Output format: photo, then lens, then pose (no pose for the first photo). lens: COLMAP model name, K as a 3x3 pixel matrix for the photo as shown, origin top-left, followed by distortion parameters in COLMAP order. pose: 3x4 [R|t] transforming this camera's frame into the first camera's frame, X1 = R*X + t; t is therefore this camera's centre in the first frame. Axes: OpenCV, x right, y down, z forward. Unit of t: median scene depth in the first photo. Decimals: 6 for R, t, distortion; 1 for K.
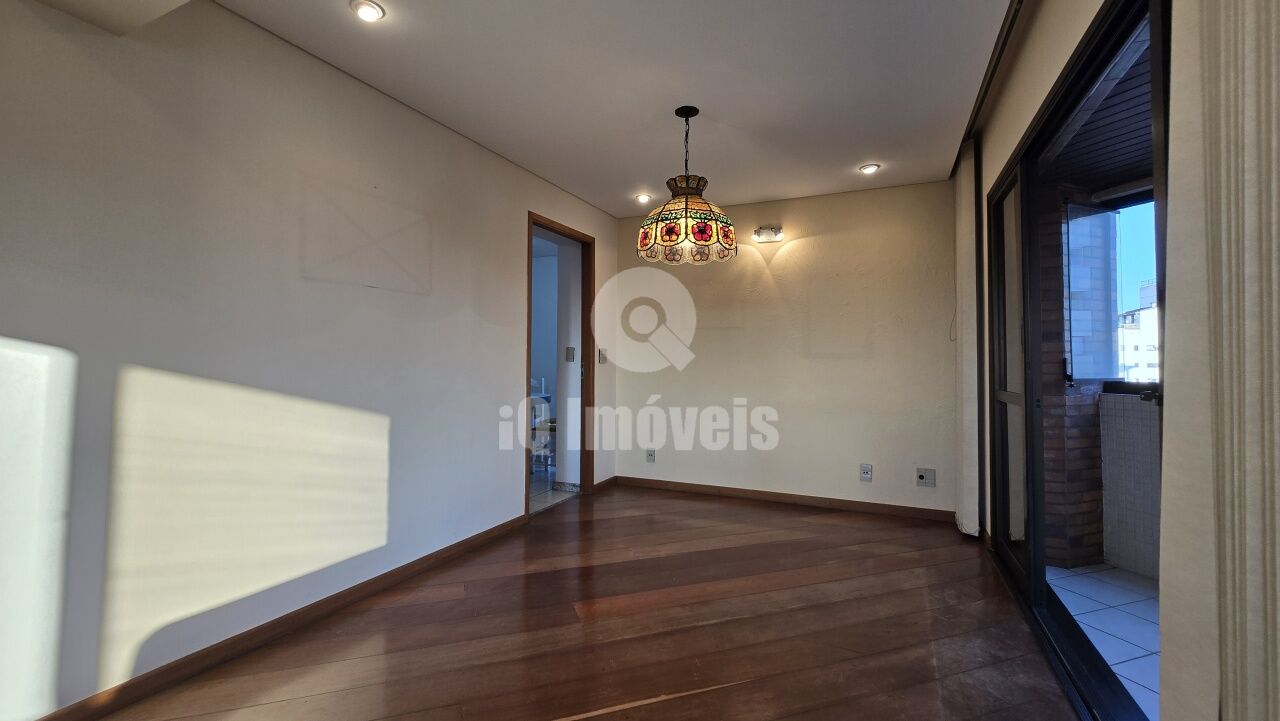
lens RADIAL K [[524.1, 0, 647.4], [0, 524.1, 353.7], [0, 0, 1]] dist [-0.003612, 0.000003]
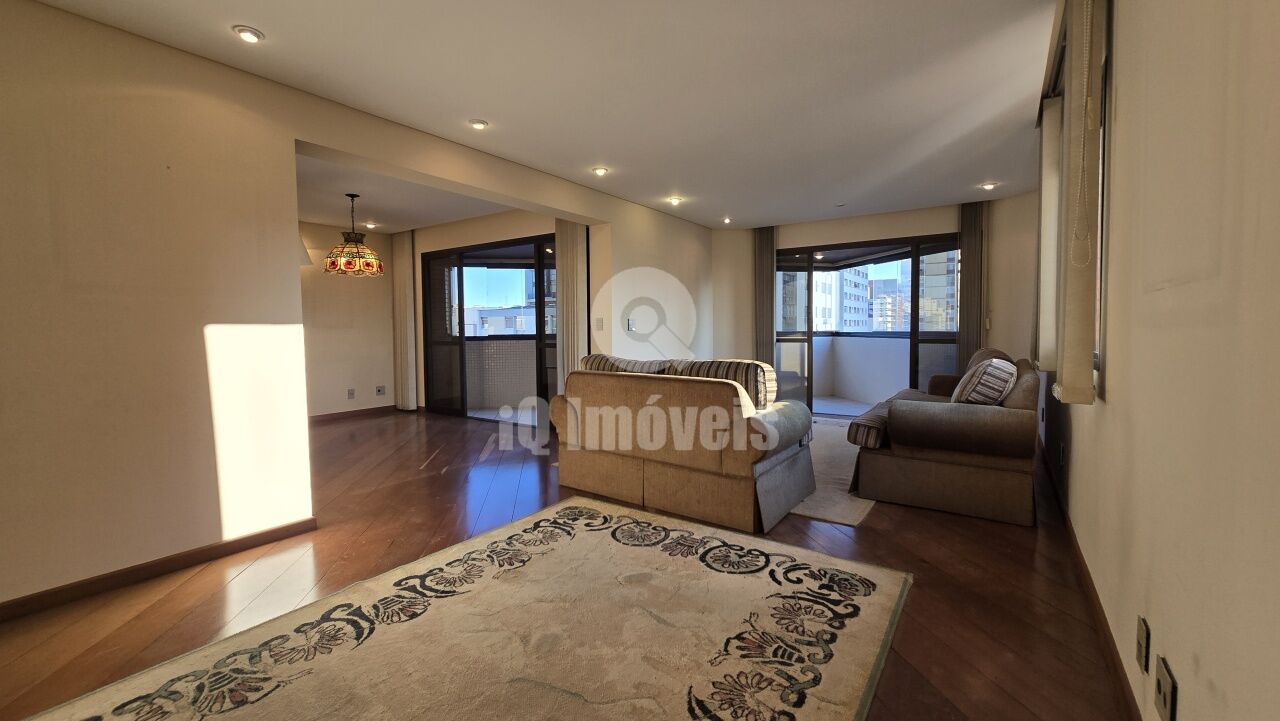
lens RADIAL K [[524.1, 0, 640.4], [0, 524.1, 350.7], [0, 0, 1]] dist [-0.003612, 0.000003]
pose [[0.161071, -0.051887, 0.985578, -1.437525], [-0.004148, 0.998573, 0.053249, -0.014531], [-0.986934, -0.012665, 0.160626, -0.281711]]
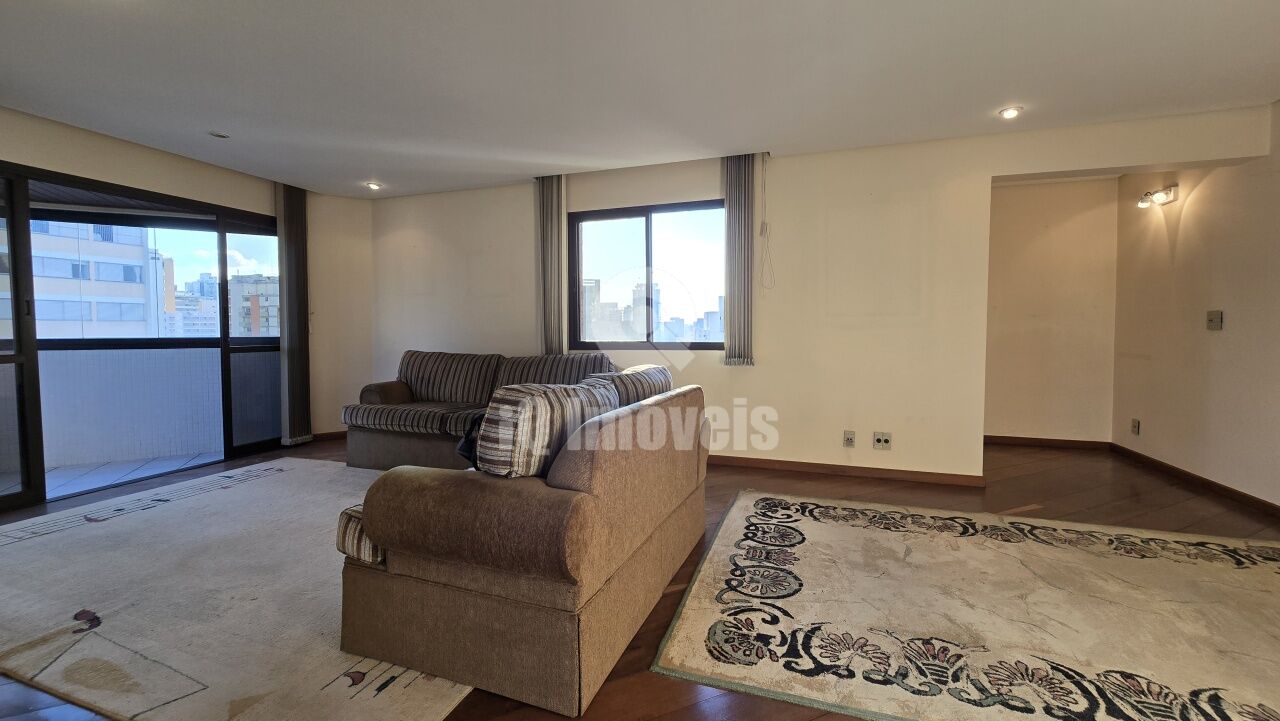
lens RADIAL K [[524.1, 0, 636.2], [0, 524.1, 353.2], [0, 0, 1]] dist [-0.003612, 0.000003]
pose [[-0.994272, 0.000520, -0.106878, -0.277774], [-0.003215, 0.999390, 0.034772, 0.005557], [0.106831, 0.034916, -0.993664, 0.580117]]
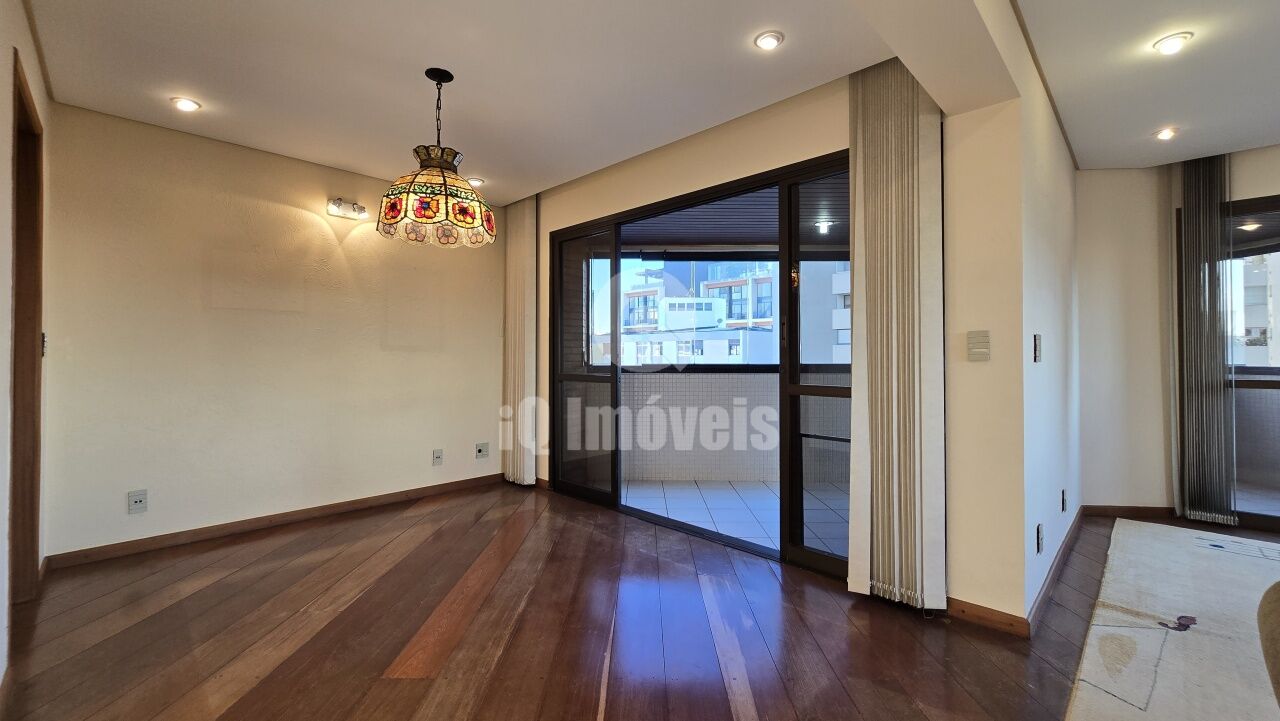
lens RADIAL K [[524.1, 0, 633.7], [0, 524.1, 348.6], [0, 0, 1]] dist [-0.003612, 0.000003]
pose [[0.340165, 0.006304, 0.940345, -0.579818], [-0.011781, 0.999928, -0.002442, 0.003625], [-0.940292, -0.010248, 0.340215, 0.330757]]
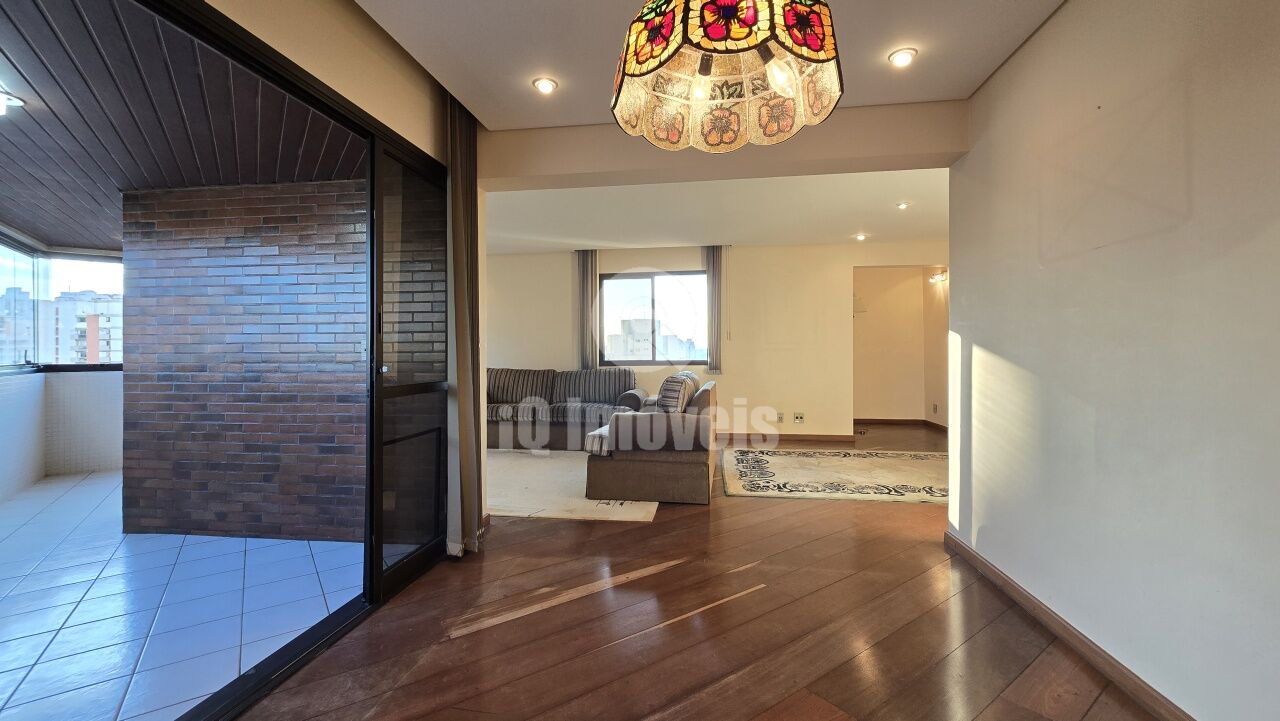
lens RADIAL K [[524.1, 0, 640.3], [0, 524.1, 358.1], [0, 0, 1]] dist [-0.003612, 0.000003]
pose [[-0.954565, 0.001477, -0.297999, 0.249371], [0.001986, 0.999997, -0.001405, 0.018280], [0.297996, -0.001933, -0.954565, 1.238978]]
